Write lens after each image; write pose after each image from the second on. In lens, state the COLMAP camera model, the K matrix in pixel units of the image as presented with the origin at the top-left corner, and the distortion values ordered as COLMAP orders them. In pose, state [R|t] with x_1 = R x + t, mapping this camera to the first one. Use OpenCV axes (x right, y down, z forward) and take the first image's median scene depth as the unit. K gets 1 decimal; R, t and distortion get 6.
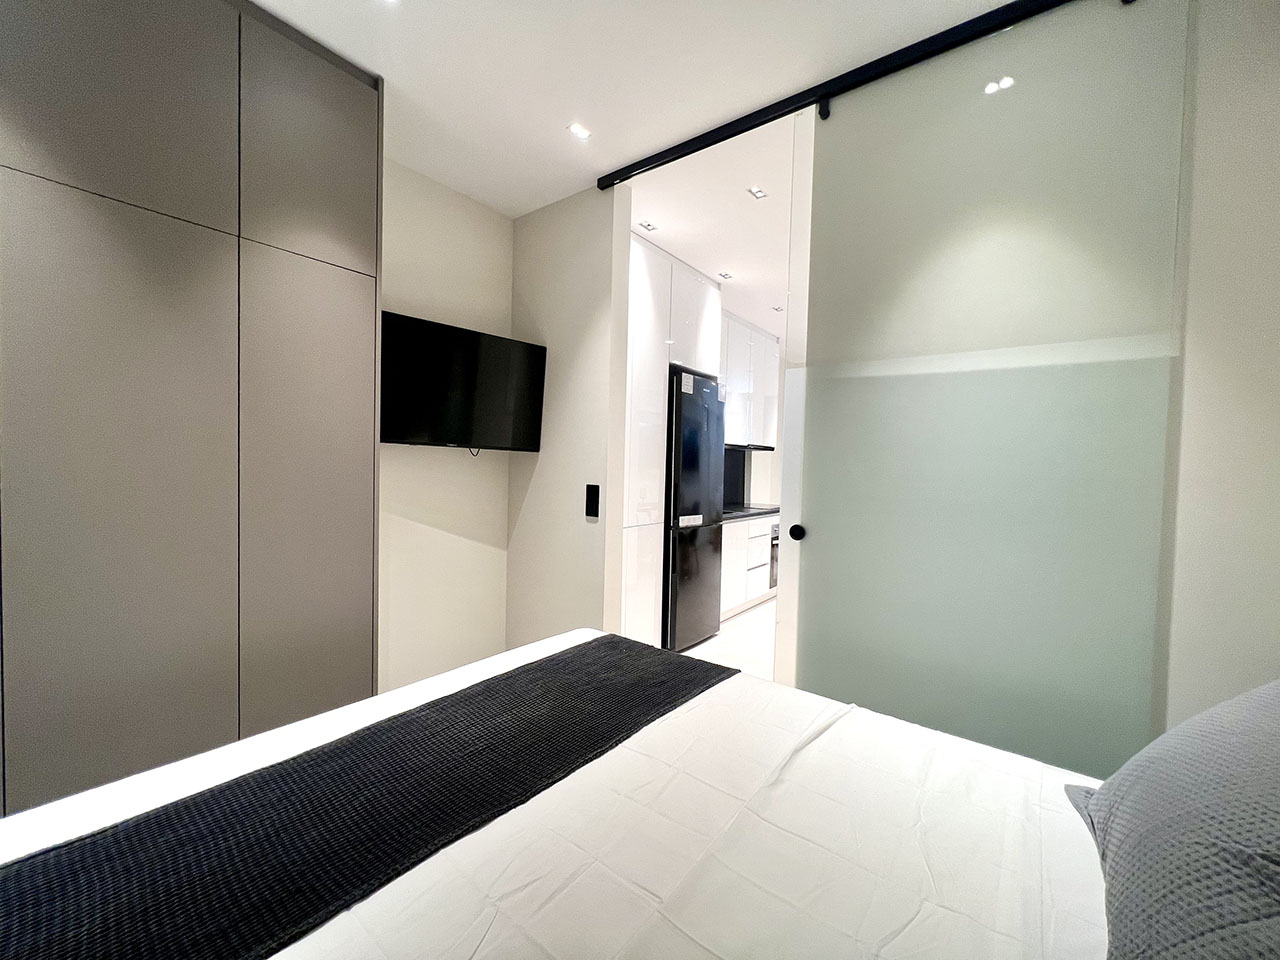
lens RADIAL K [[517.7, 0, 640.0], [0, 517.7, 480.0], [0, 0, 1]] dist [-0.000961, -0.000066]
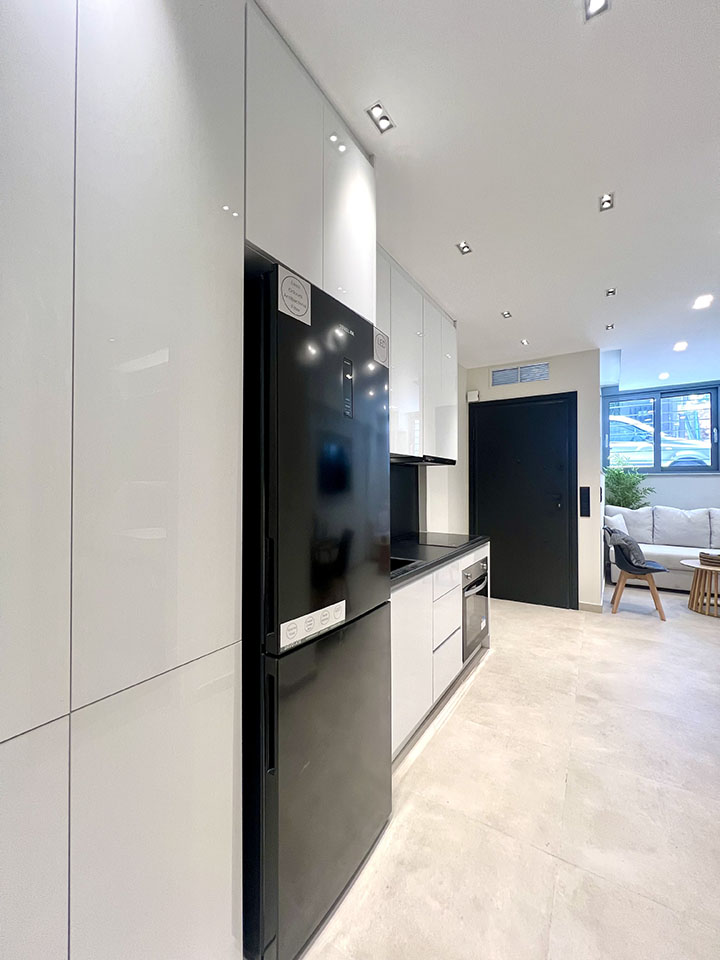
lens RADIAL K [[388.3, 0, 360.0], [0, 388.3, 480.0], [0, 0, 1]] dist [-0.000961, -0.000066]
pose [[0.996423, -0.022439, 0.081469, 0.086218], [0.025431, 0.999033, -0.035878, -0.020629], [-0.080585, 0.037822, 0.996030, 0.522500]]
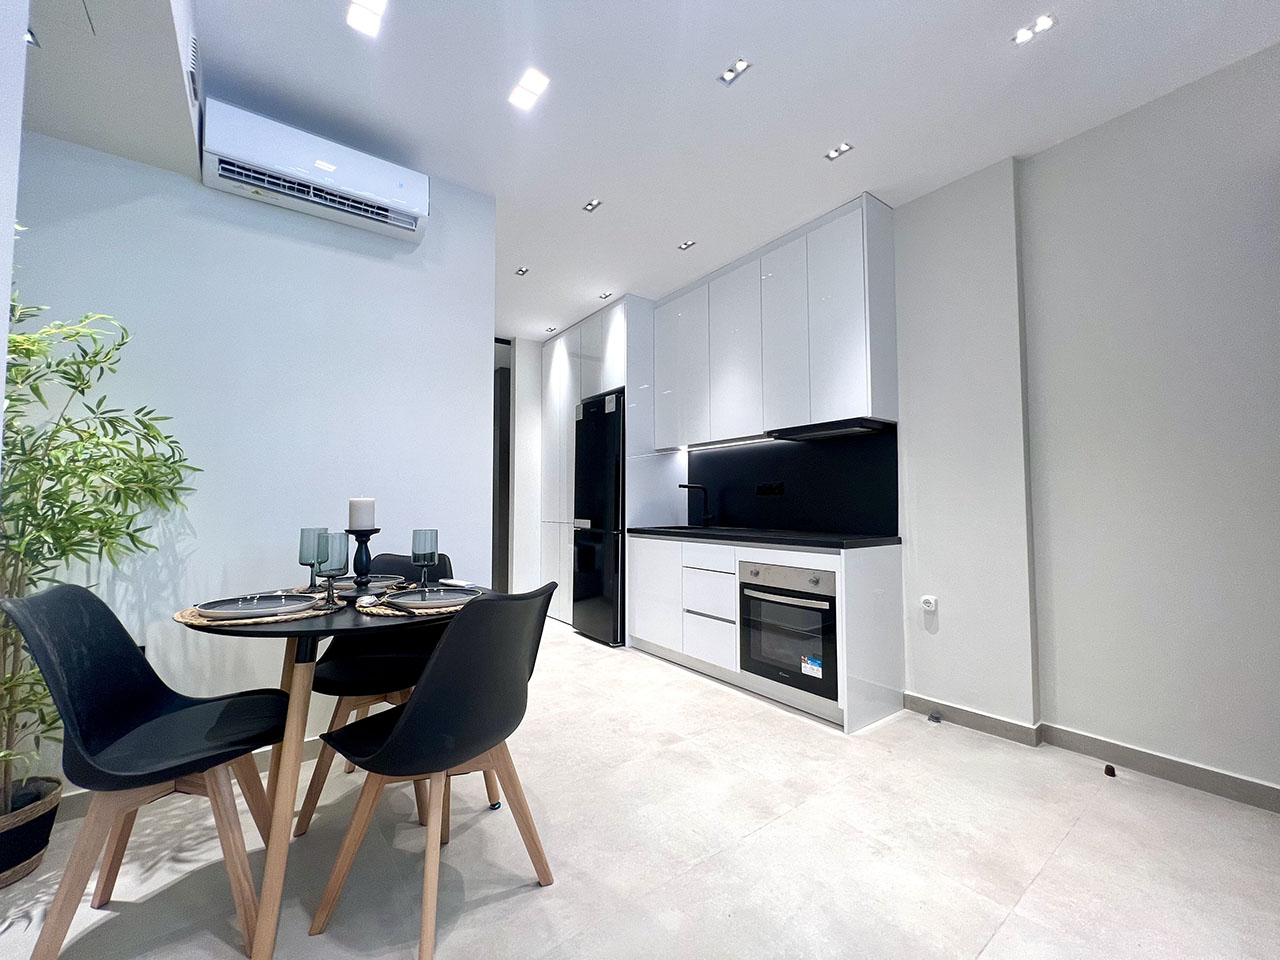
lens RADIAL K [[517.7, 0, 640.0], [0, 517.7, 480.0], [0, 0, 1]] dist [-0.000961, -0.000066]
pose [[-0.278294, -0.065324, -0.958272, 0.933106], [-0.028059, 0.997812, -0.059870, 0.035134], [0.960086, 0.010227, -0.279518, 1.130165]]
